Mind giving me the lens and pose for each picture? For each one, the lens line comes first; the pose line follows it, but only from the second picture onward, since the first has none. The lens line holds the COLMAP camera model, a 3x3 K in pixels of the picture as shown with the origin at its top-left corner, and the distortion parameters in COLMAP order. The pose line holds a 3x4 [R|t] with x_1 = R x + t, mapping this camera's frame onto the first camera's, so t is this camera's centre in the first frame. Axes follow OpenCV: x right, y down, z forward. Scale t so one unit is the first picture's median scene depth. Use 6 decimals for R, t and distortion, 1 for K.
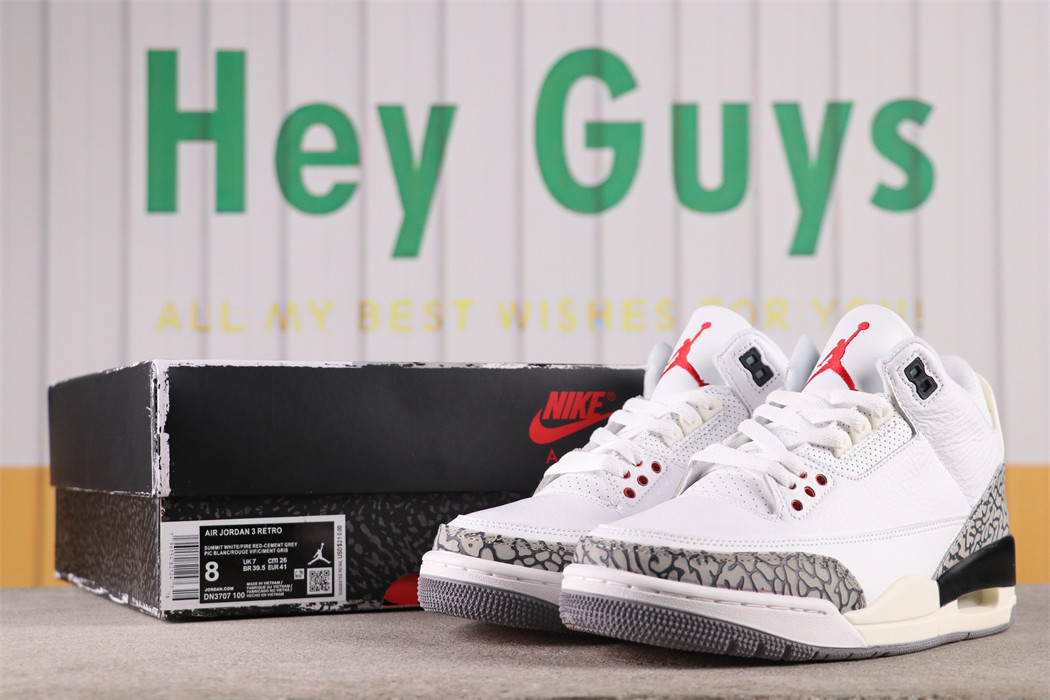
lens RADIAL K [[2068.5, 0, 525.0], [0, 2068.5, 350.0], [0, 0, 1]] dist [-0.006302, -0.033838]
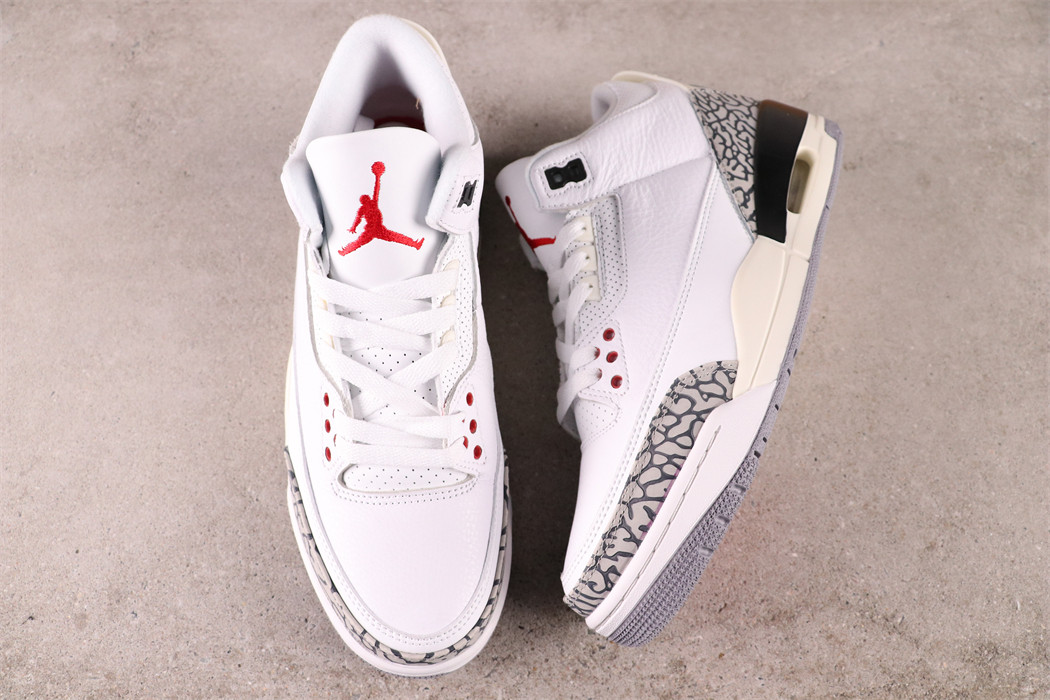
lens RADIAL K [[832.8, 0, 525.0], [0, 832.8, 350.0], [0, 0, 1]] dist [-0.174311, 0.000324]
pose [[0.271279, -0.884058, -0.380590, 0.289394], [0.936153, 0.334235, -0.109107, 0.074612], [0.223663, -0.326692, 0.918285, 0.655340]]
